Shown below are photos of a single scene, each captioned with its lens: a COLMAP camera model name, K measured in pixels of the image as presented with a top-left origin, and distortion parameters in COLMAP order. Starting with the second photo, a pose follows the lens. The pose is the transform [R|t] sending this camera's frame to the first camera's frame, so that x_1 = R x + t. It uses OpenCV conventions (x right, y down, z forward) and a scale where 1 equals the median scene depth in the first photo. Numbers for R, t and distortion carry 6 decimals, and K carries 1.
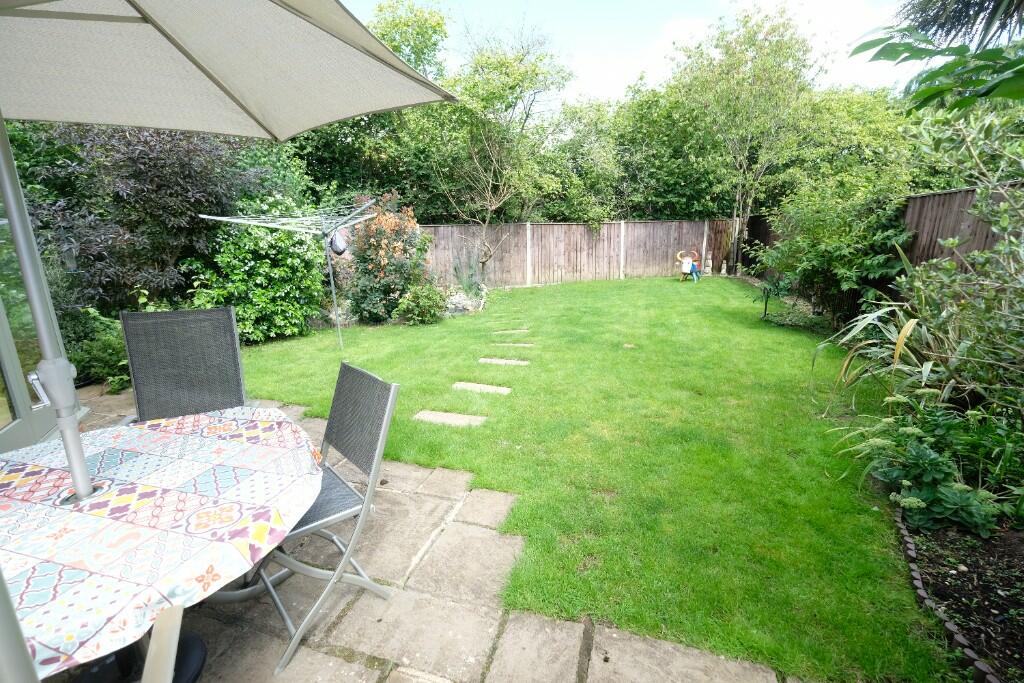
lens RADIAL K [[446.2, 0, 513.2], [0, 446.2, 337.1], [0, 0, 1]] dist [-0.002005, 0.000100]
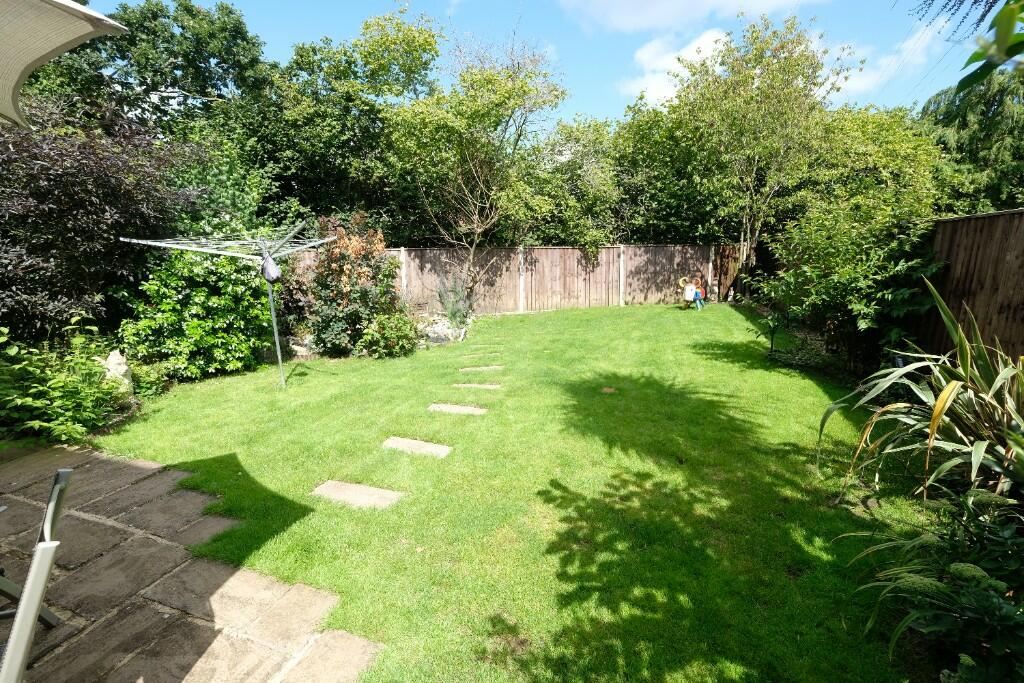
lens RADIAL K [[445.4, 0, 512.7], [0, 445.4, 340.0], [0, 0, 1]] dist [-0.001818, -0.000144]
pose [[0.999531, 0.011459, -0.028393, 0.052505], [-0.012594, 0.999115, -0.040137, -0.021753], [0.027908, 0.040476, 0.998791, 0.069579]]
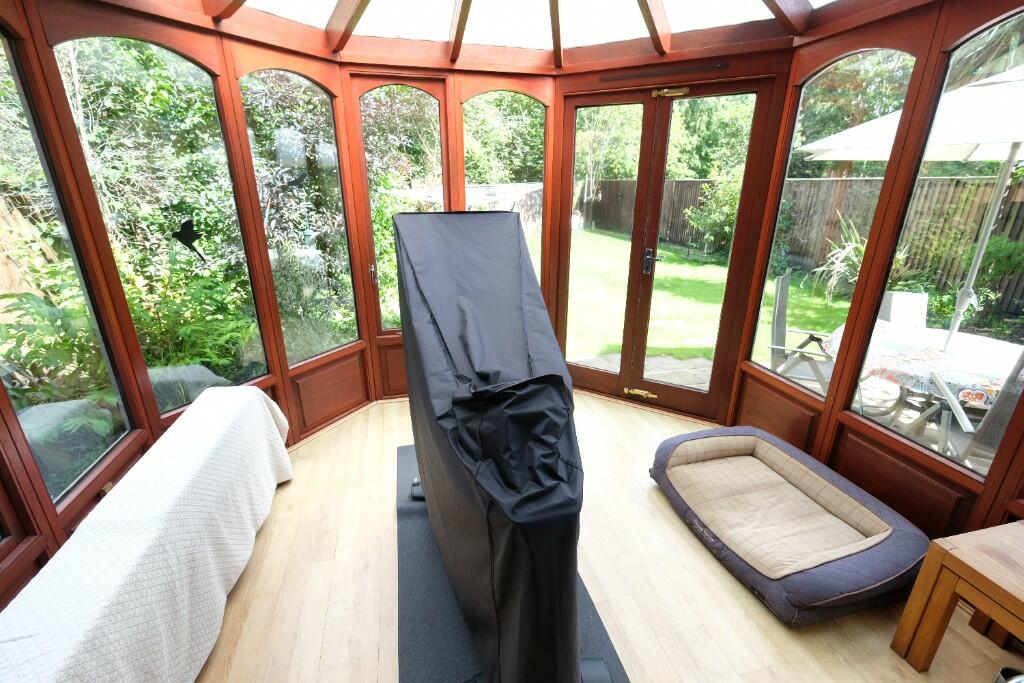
lens RADIAL K [[446.2, 0, 513.2], [0, 446.2, 337.1], [0, 0, 1]] dist [-0.002005, 0.000100]
pose [[0.843641, -0.164262, 0.511162, -0.481574], [0.113494, 0.985096, 0.129246, -0.030461], [-0.524774, -0.051023, 0.849711, 0.031465]]
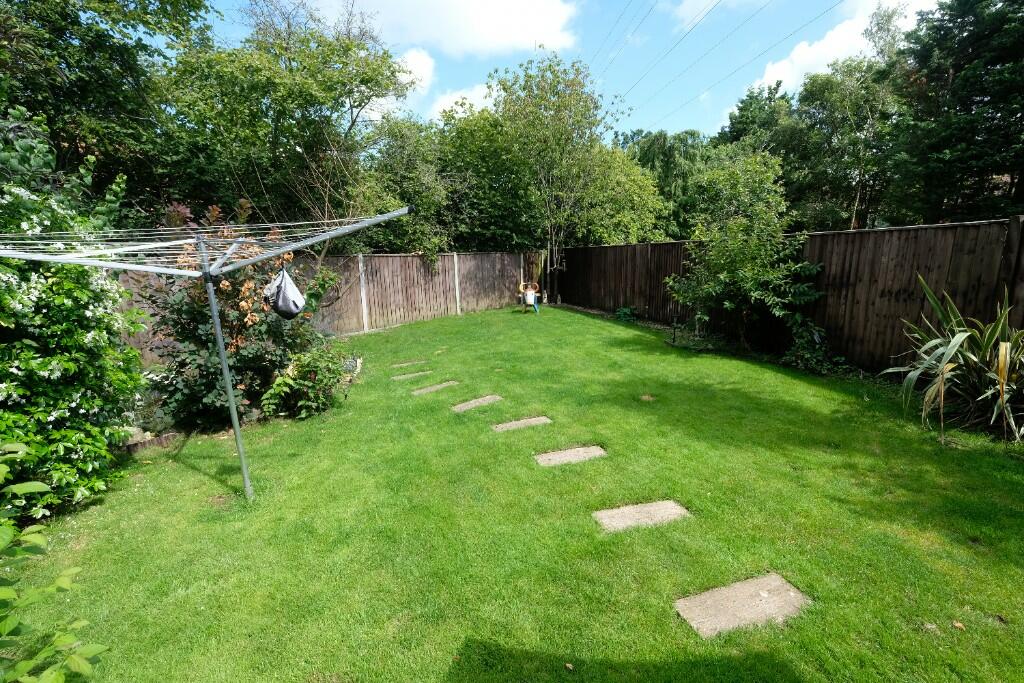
lens RADIAL K [[446.2, 0, 513.2], [0, 446.2, 337.1], [0, 0, 1]] dist [-0.002005, 0.000100]
pose [[0.829314, -0.097615, 0.550190, -0.222183], [0.133702, 0.990687, -0.025763, -0.058008], [-0.542551, 0.094928, 0.834642, 0.223375]]
